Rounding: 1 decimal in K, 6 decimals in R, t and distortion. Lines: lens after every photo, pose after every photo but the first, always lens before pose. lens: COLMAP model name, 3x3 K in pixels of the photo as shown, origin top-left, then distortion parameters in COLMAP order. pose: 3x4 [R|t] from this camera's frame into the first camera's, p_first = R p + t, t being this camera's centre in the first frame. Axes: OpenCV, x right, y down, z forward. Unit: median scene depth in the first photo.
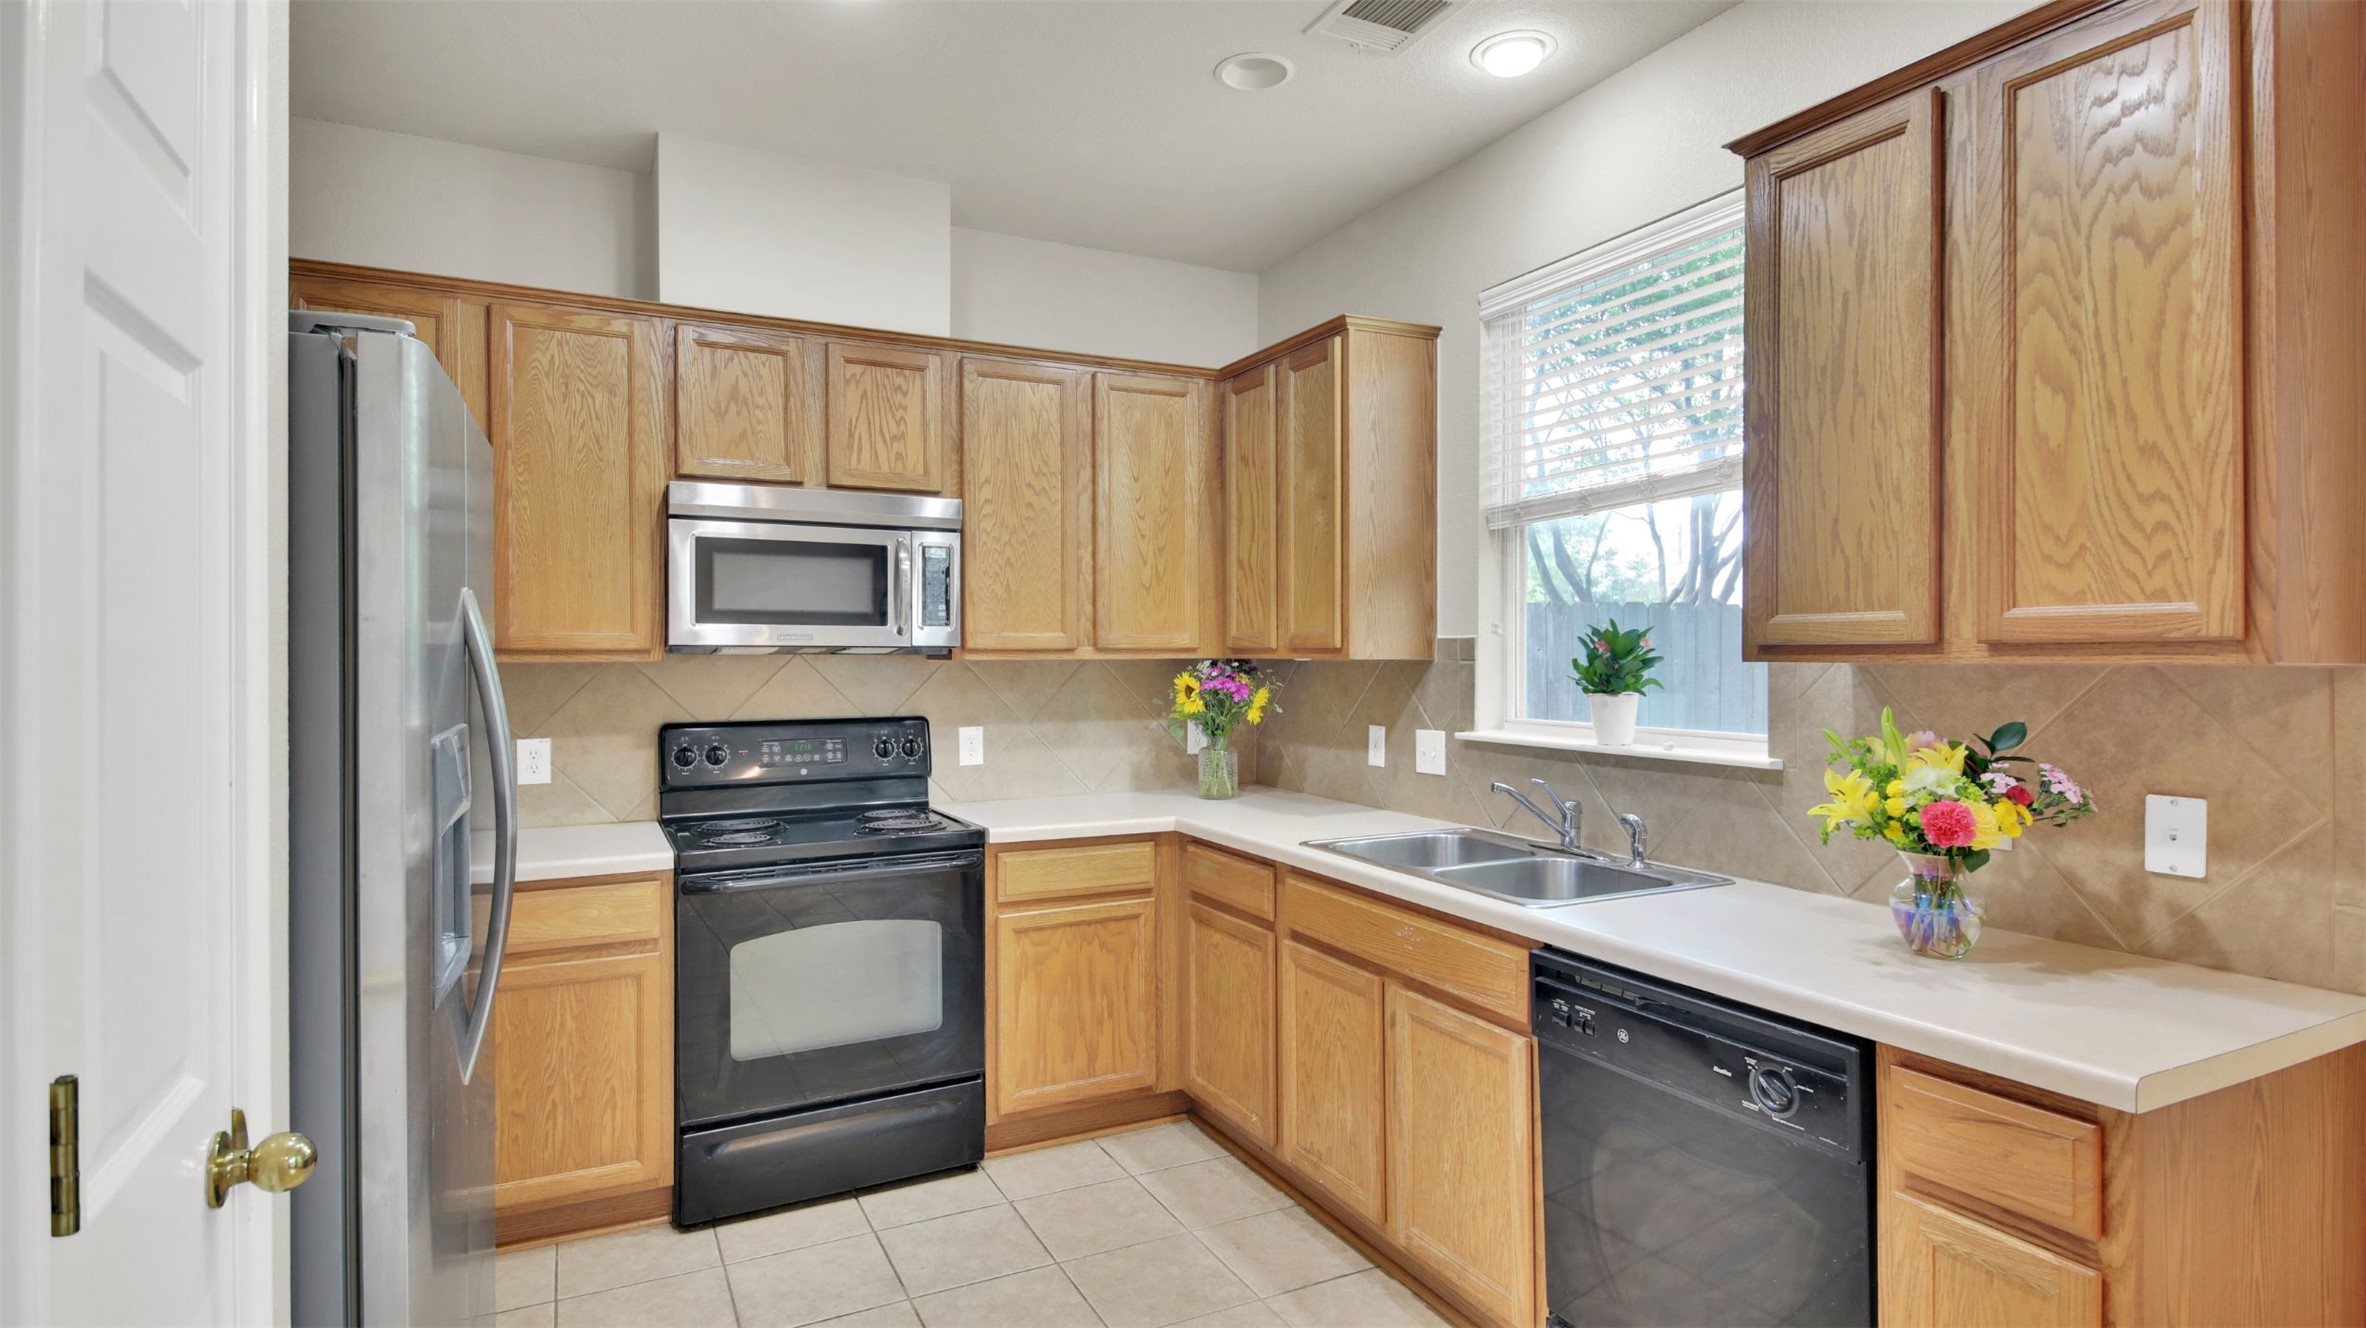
lens RADIAL K [[1199.4, 0, 1180.2], [0, 1199.4, 663.0], [0, 0, 1]] dist [0.048217, -0.042743]
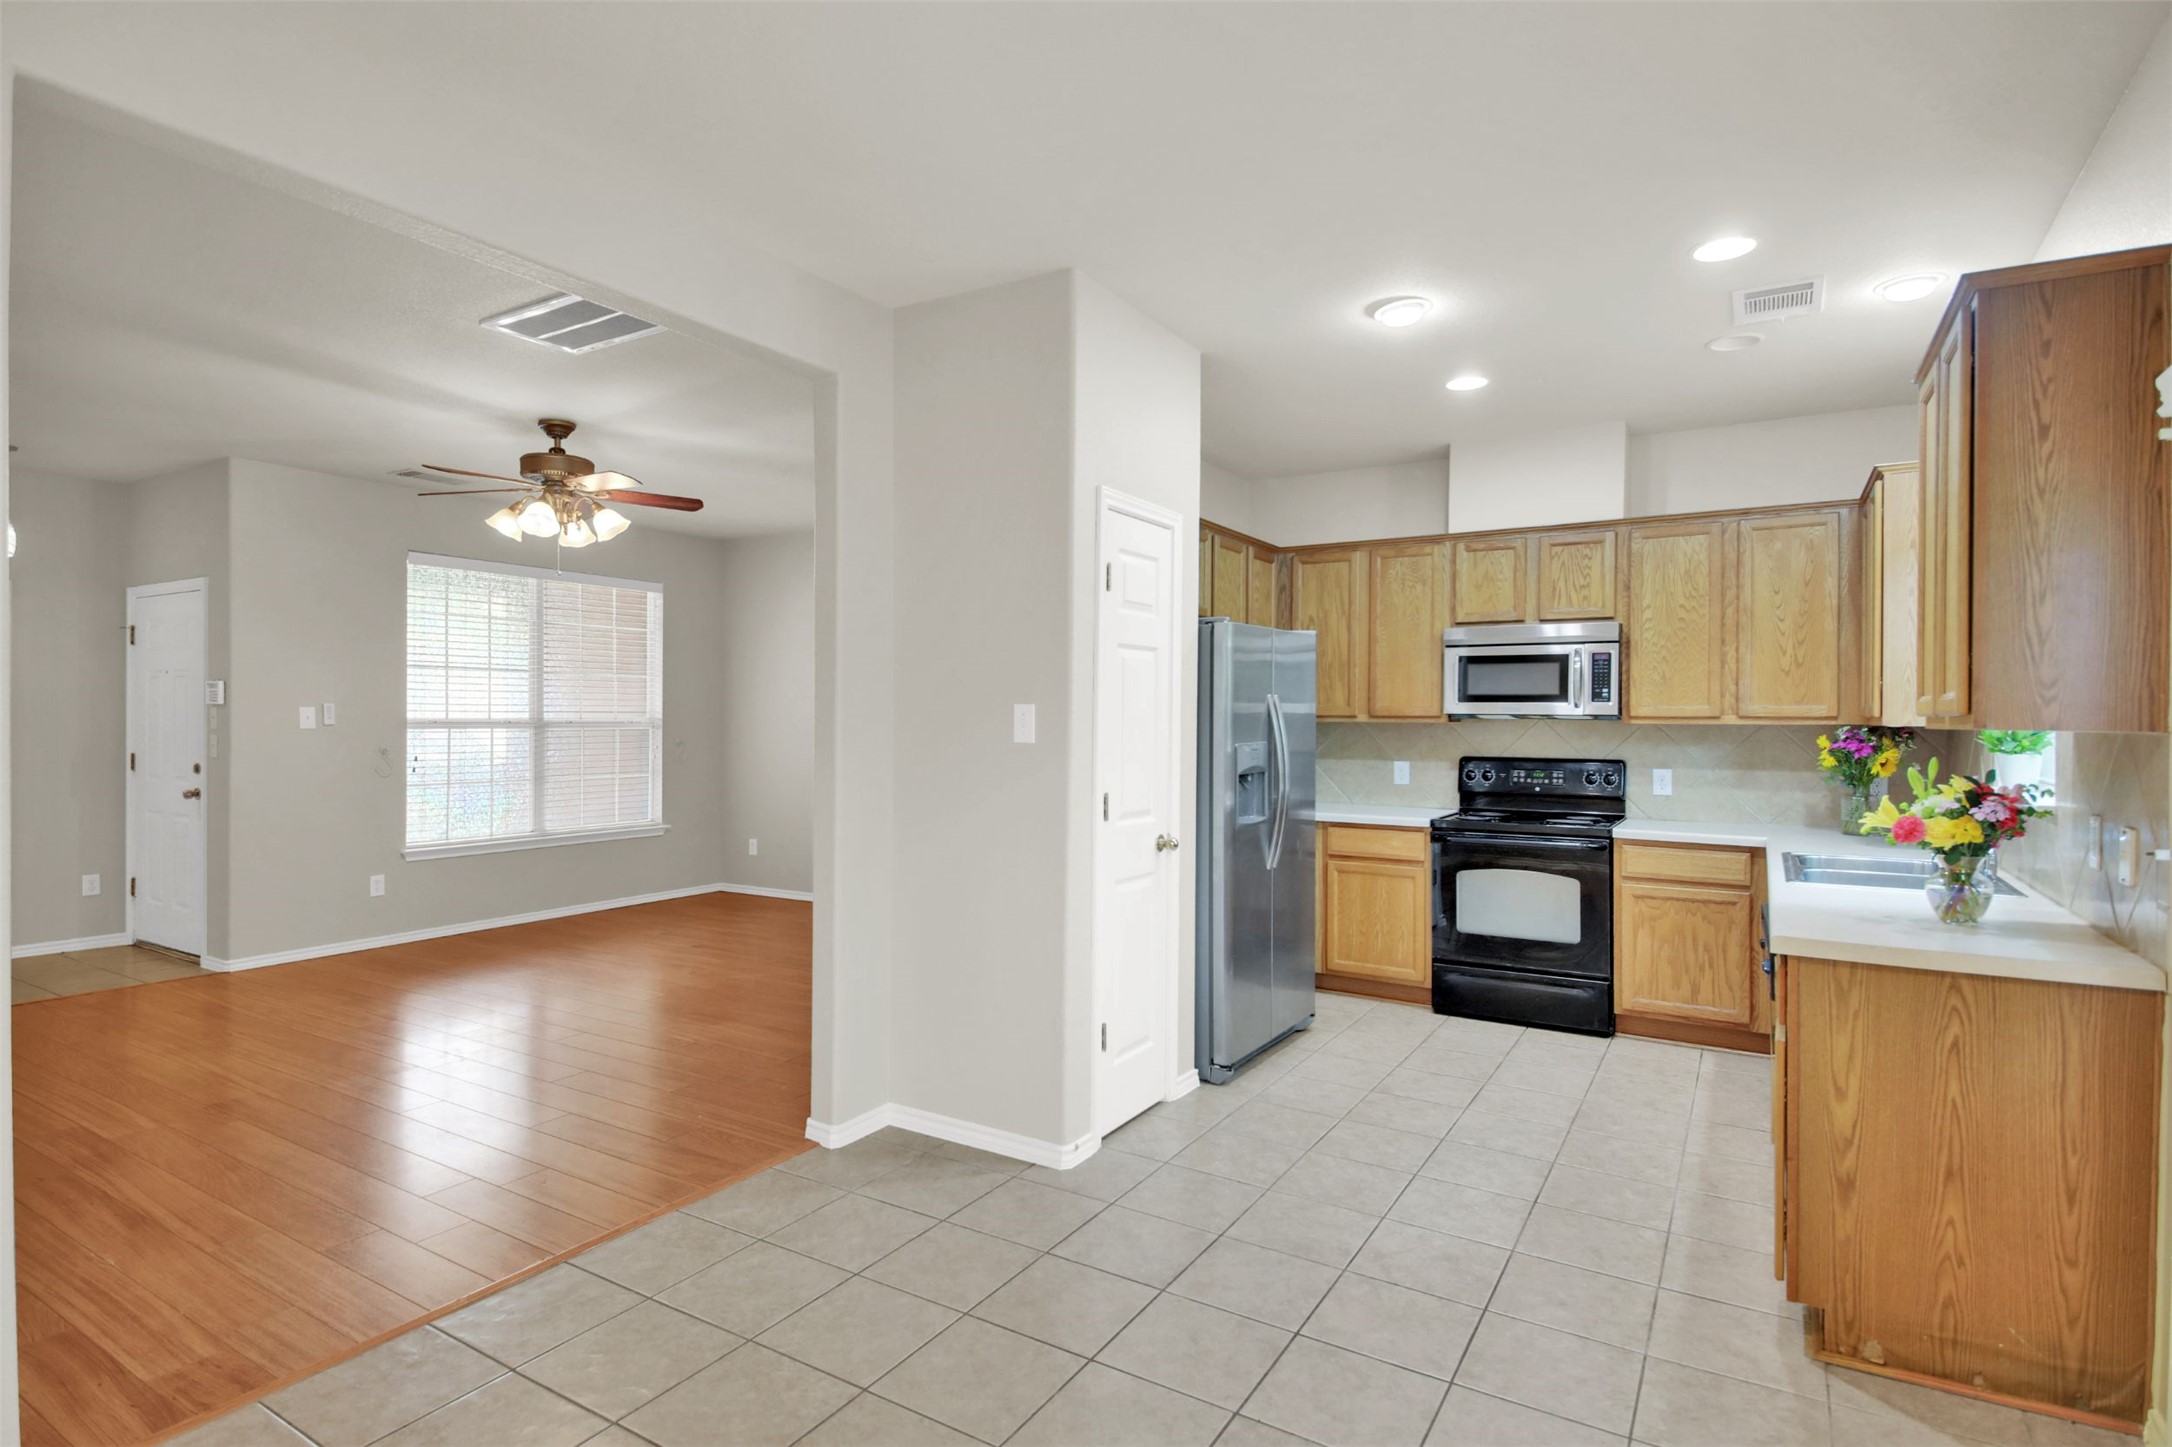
lens RADIAL K [[1092.3, 0, 1086.0], [0, 1092.3, 723.5], [0, 0, 1]] dist [0.052339, -0.051143]
pose [[0.530191, 0.009976, -0.847820, 0.689900], [-0.012497, 0.999914, 0.003951, 0.000486], [0.847786, 0.008500, 0.530270, -0.368659]]
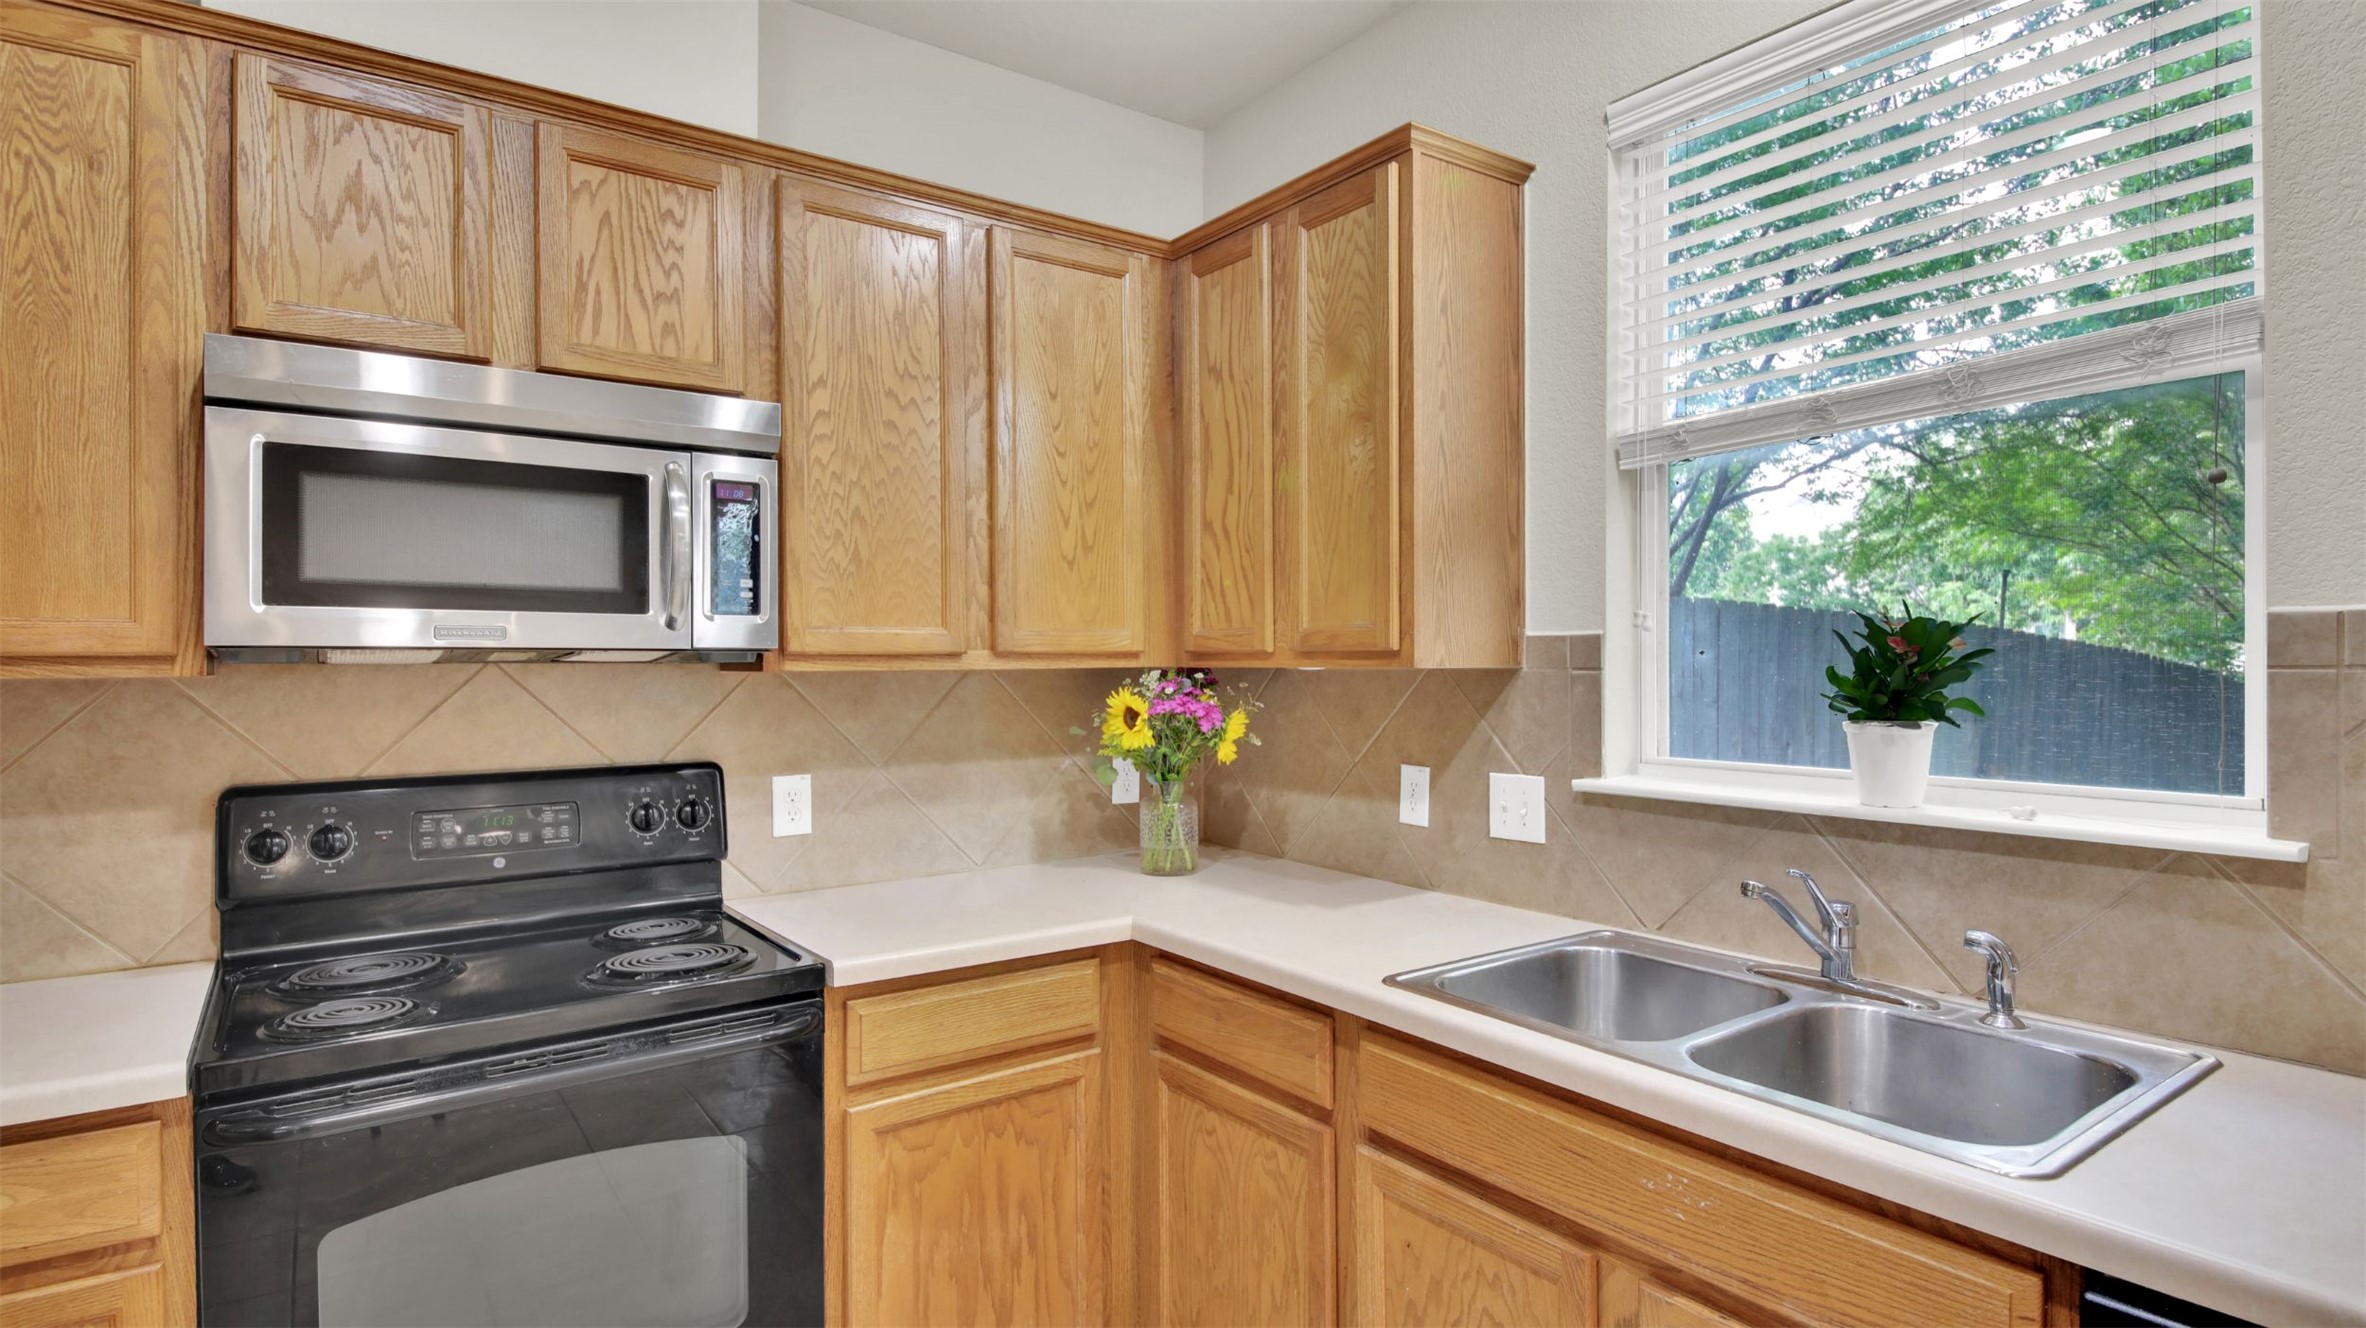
lens RADIAL K [[1199.4, 0, 1180.2], [0, 1199.4, 663.0], [0, 0, 1]] dist [0.048217, -0.042743]
pose [[0.987535, -0.002929, 0.157374, -0.081145], [0.003982, 0.999972, -0.006378, -0.002192], [-0.157351, 0.006926, 0.987519, 0.381137]]
